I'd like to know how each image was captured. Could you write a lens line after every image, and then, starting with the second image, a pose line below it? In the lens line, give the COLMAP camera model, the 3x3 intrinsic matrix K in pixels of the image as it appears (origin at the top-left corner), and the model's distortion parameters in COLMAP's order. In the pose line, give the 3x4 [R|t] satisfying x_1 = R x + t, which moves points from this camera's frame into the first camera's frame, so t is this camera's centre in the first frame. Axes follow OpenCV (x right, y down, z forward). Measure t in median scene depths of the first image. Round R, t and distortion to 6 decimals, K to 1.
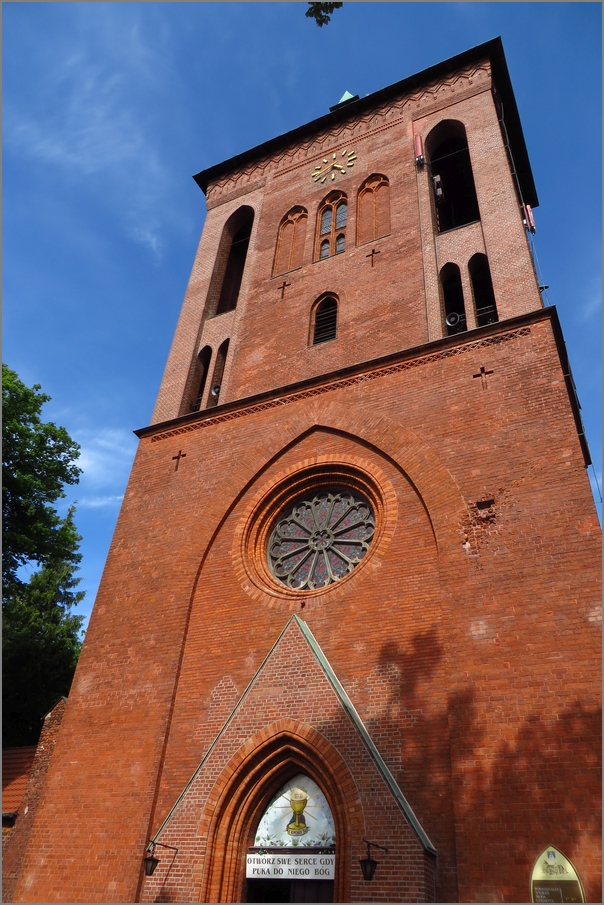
lens RADIAL K [[677.9, 0, 302.0], [0, 677.9, 454.6], [0, 0, 1]] dist [-0.008877, 0.000910]
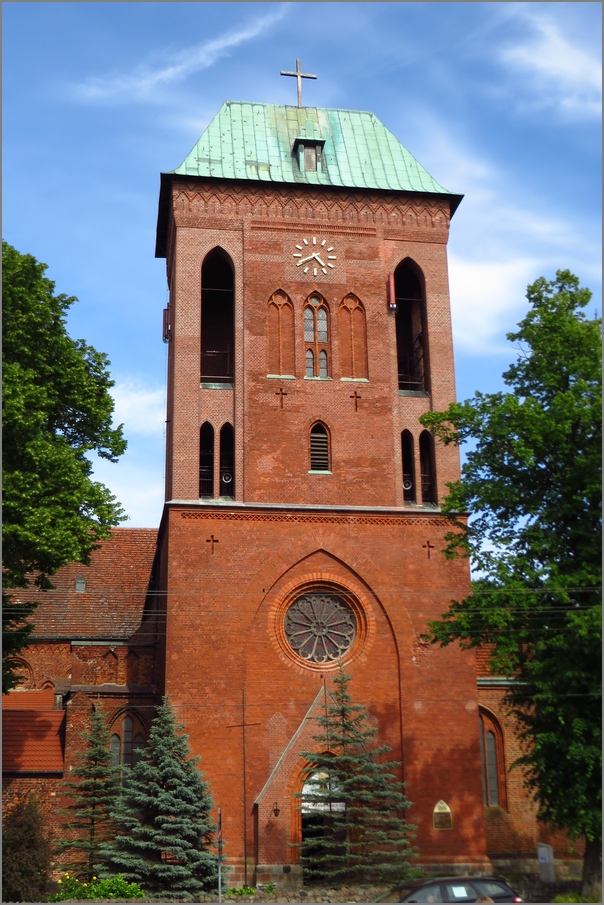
lens RADIAL K [[1171.4, 0, 301.8], [0, 1171.4, 452.1], [0, 0, 1]] dist [-0.015892, 0.000000]
pose [[0.821716, 0.115365, 0.558098, -1.766340], [-0.299555, 0.920534, 0.250766, -1.041057], [-0.484819, -0.373240, 0.790976, -1.151357]]
